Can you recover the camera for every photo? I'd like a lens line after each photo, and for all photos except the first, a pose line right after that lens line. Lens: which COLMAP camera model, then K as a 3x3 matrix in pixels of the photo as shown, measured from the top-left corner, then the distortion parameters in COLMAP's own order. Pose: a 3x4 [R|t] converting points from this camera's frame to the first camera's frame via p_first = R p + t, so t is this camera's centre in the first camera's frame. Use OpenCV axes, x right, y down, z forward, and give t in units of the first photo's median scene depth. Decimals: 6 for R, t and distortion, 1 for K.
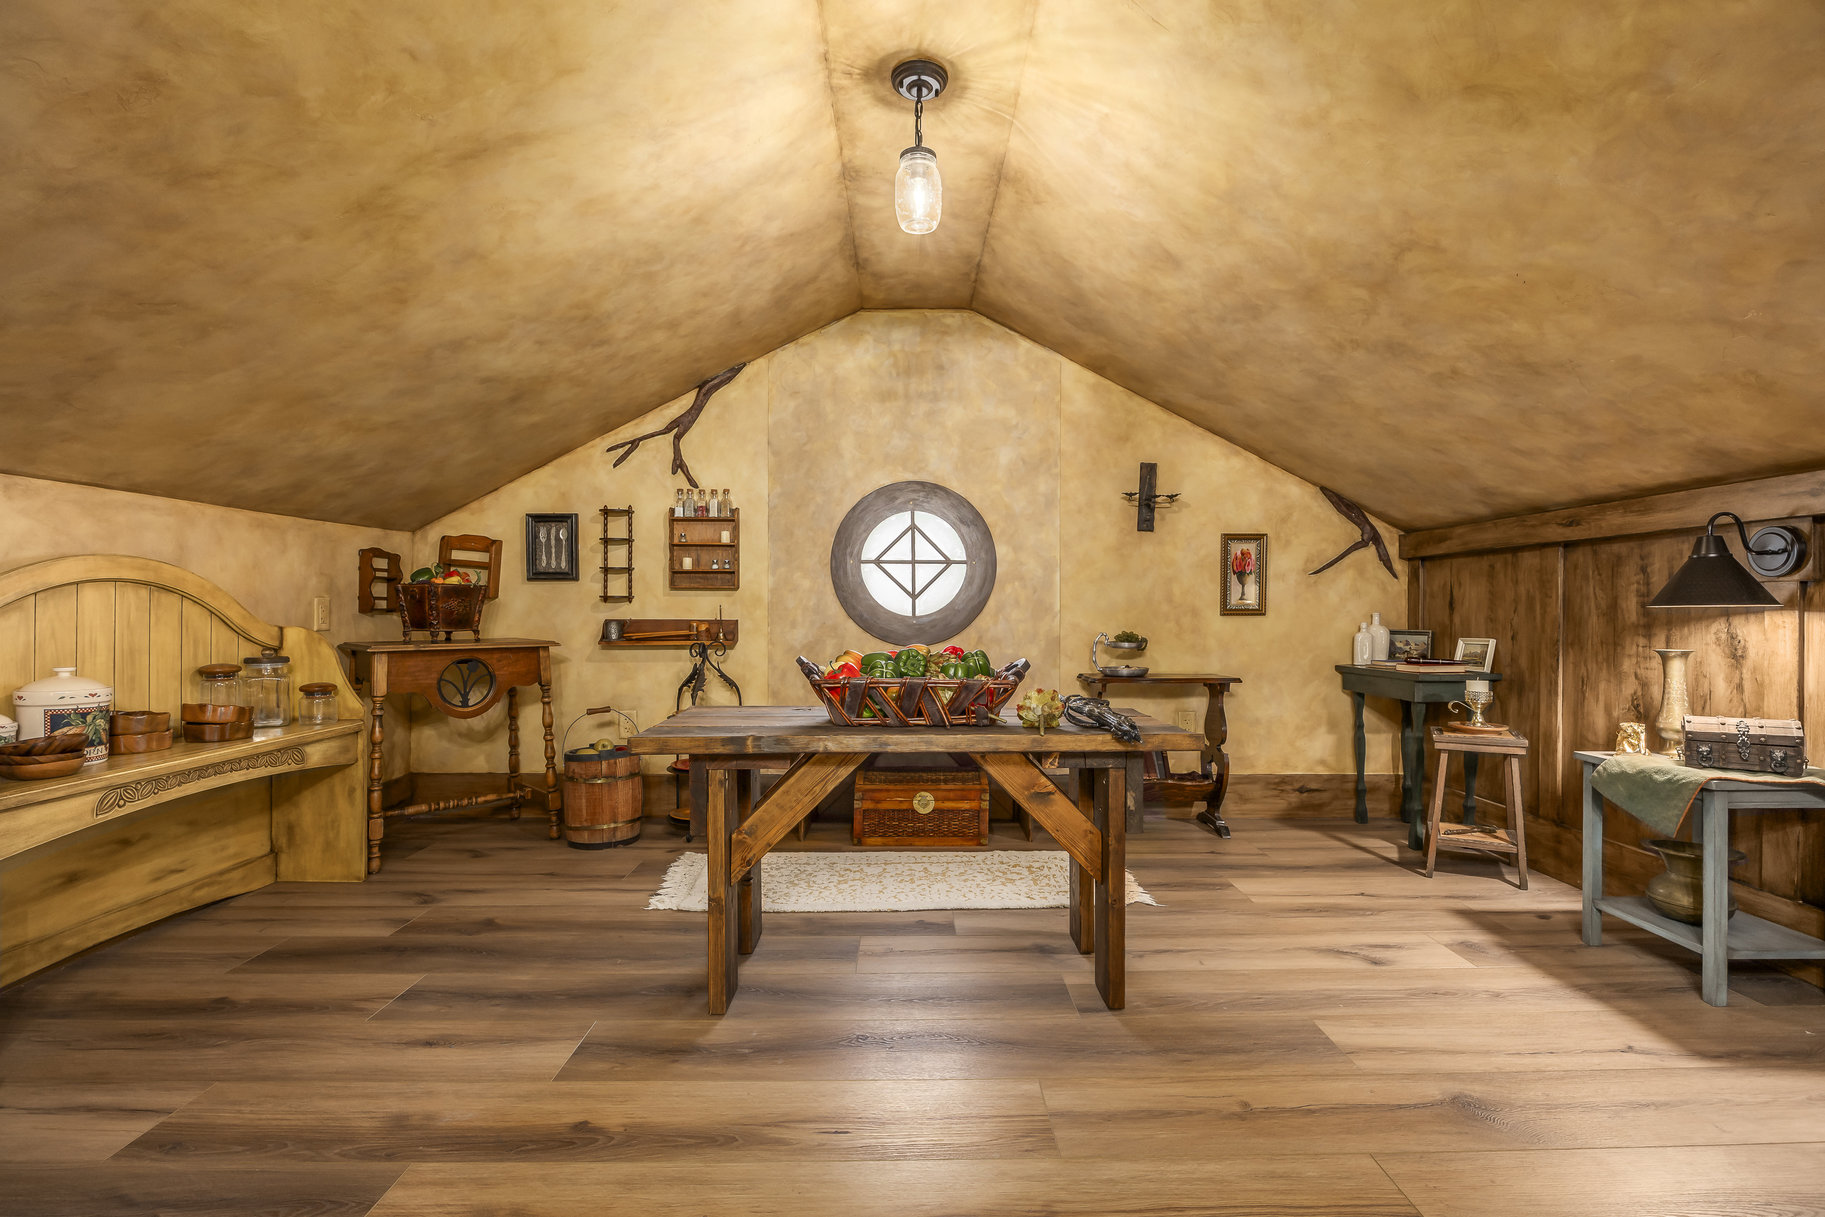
lens RADIAL K [[858.1, 0, 1002.6], [0, 858.1, 622.1], [0, 0, 1]] dist [-0.009358, -0.000100]
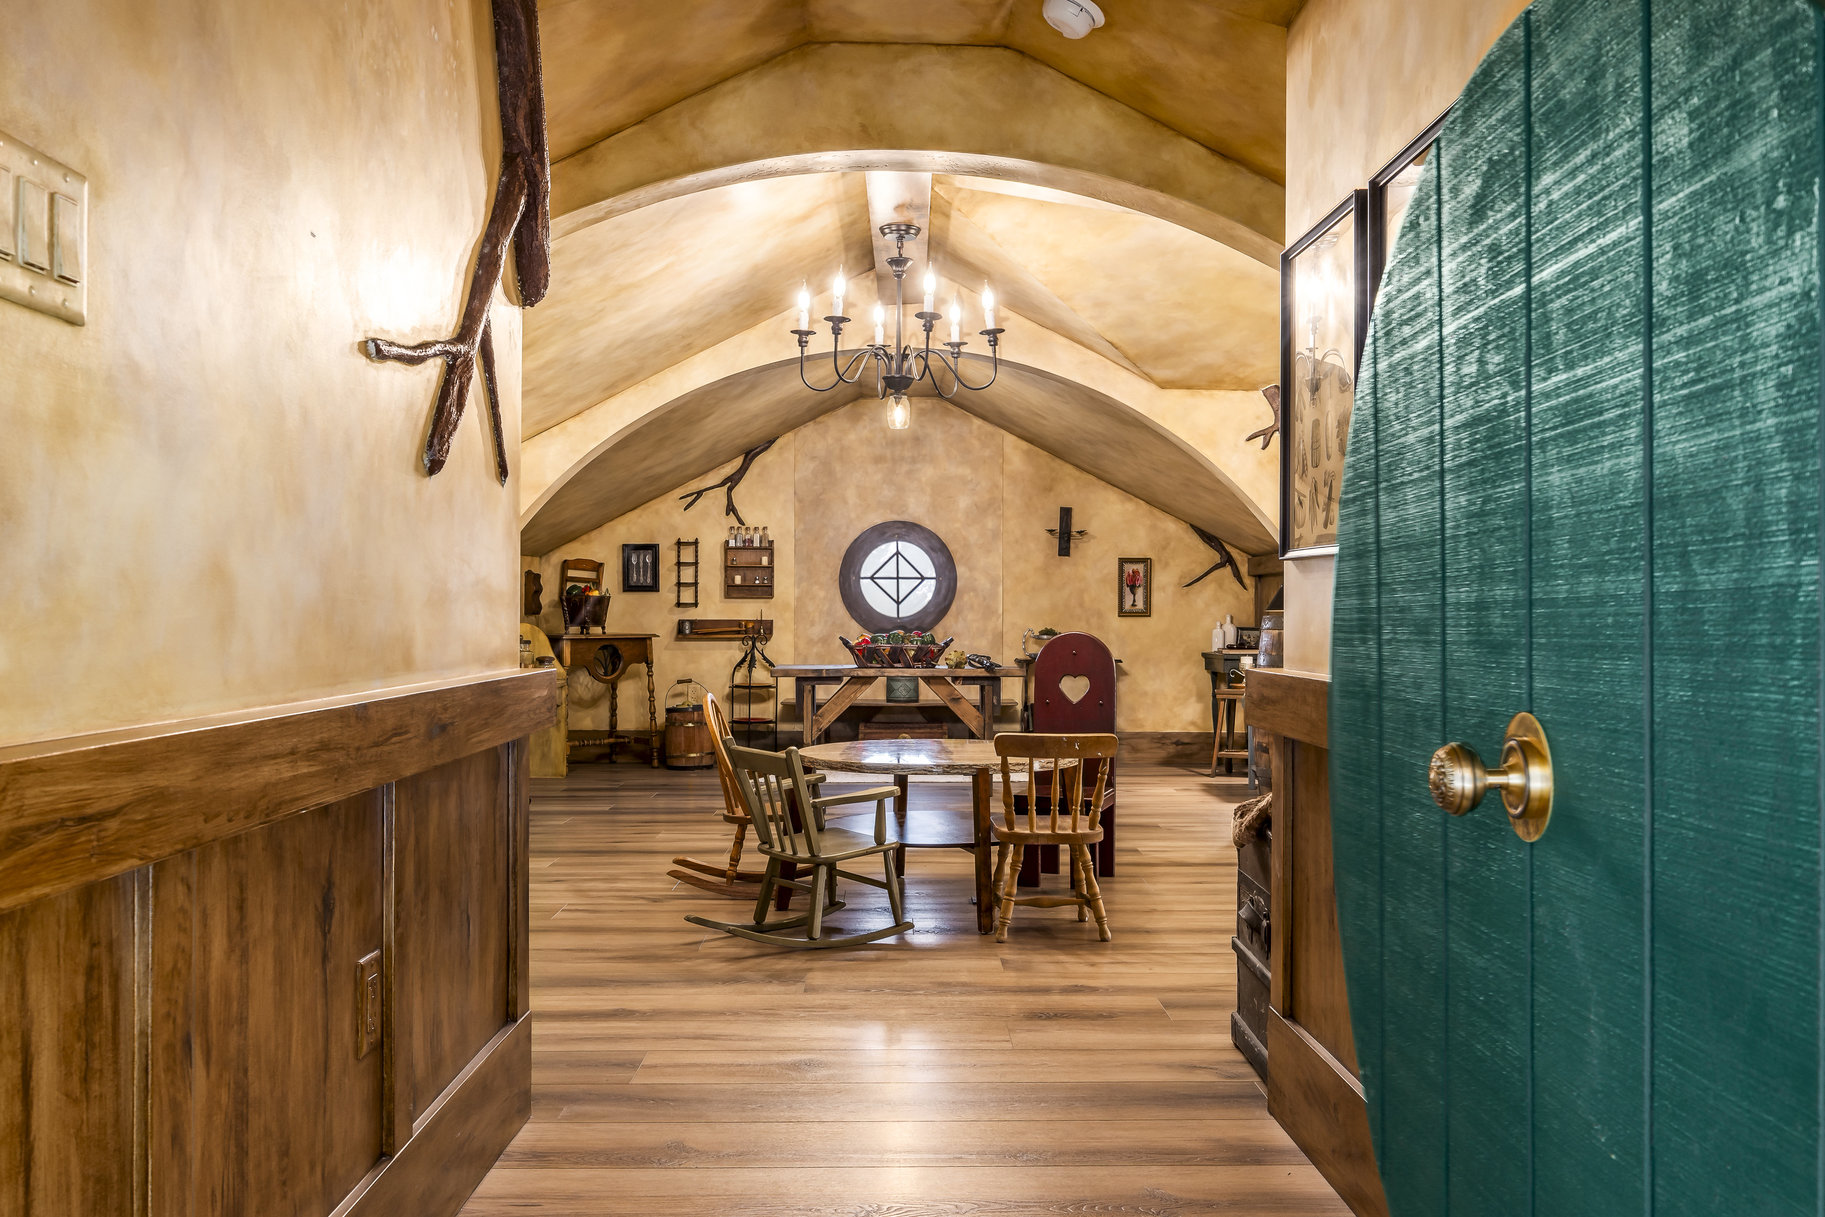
lens RADIAL K [[1565.8, 0, 918.3], [0, 1565.8, 608.8], [0, 0, 1]] dist [-0.039993, 0.006910]
pose [[0.995604, -0.000567, -0.093660, 0.168987], [-0.001040, 0.999853, -0.017107, 0.023109], [0.093656, 0.017129, 0.995457, -1.542382]]
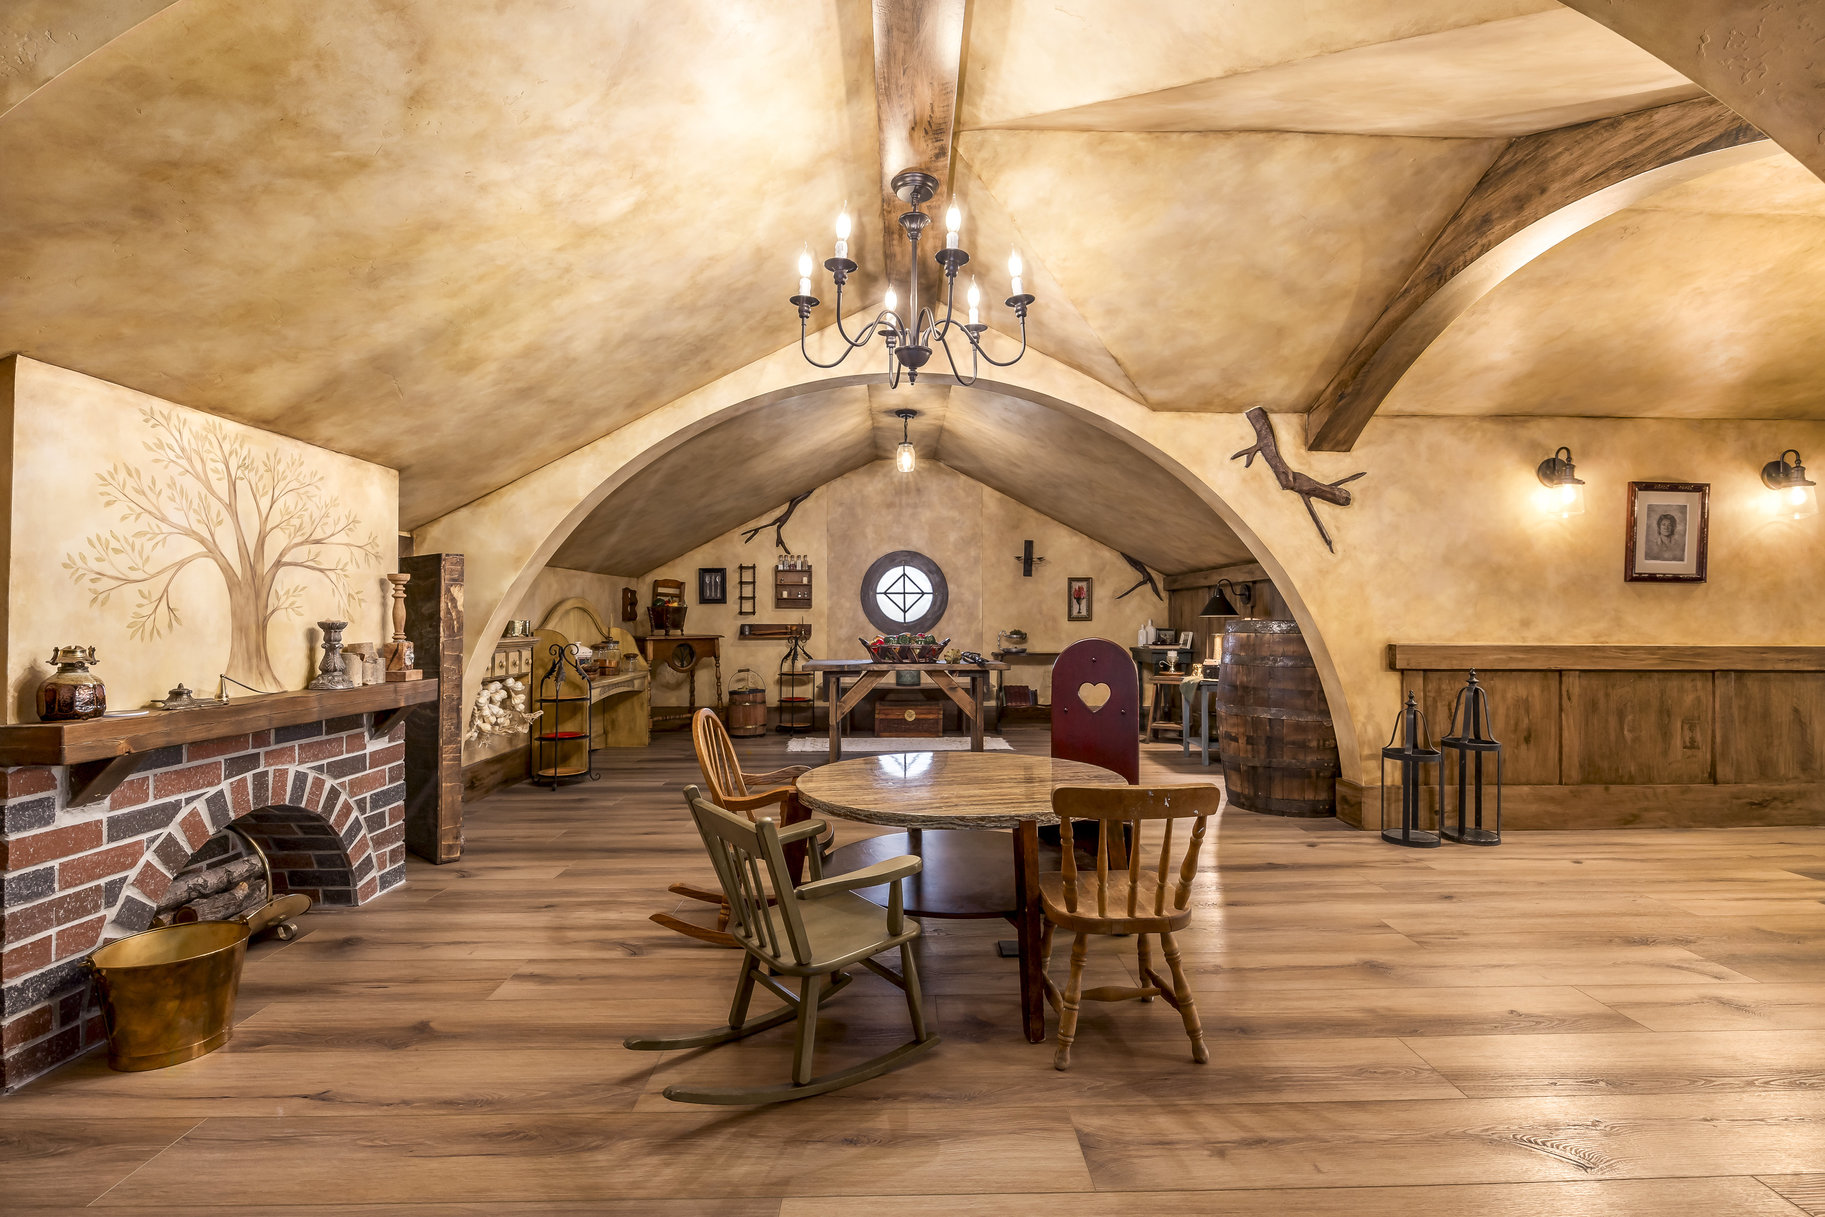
lens RADIAL K [[858.1, 0, 953.9], [0, 858.1, 612.7], [0, 0, 1]] dist [-0.009358, -0.000100]
pose [[0.999027, -0.003623, -0.043946, 0.087863], [0.002719, 0.999784, -0.020613, 0.012054], [0.044011, 0.020473, 0.998821, -0.880523]]
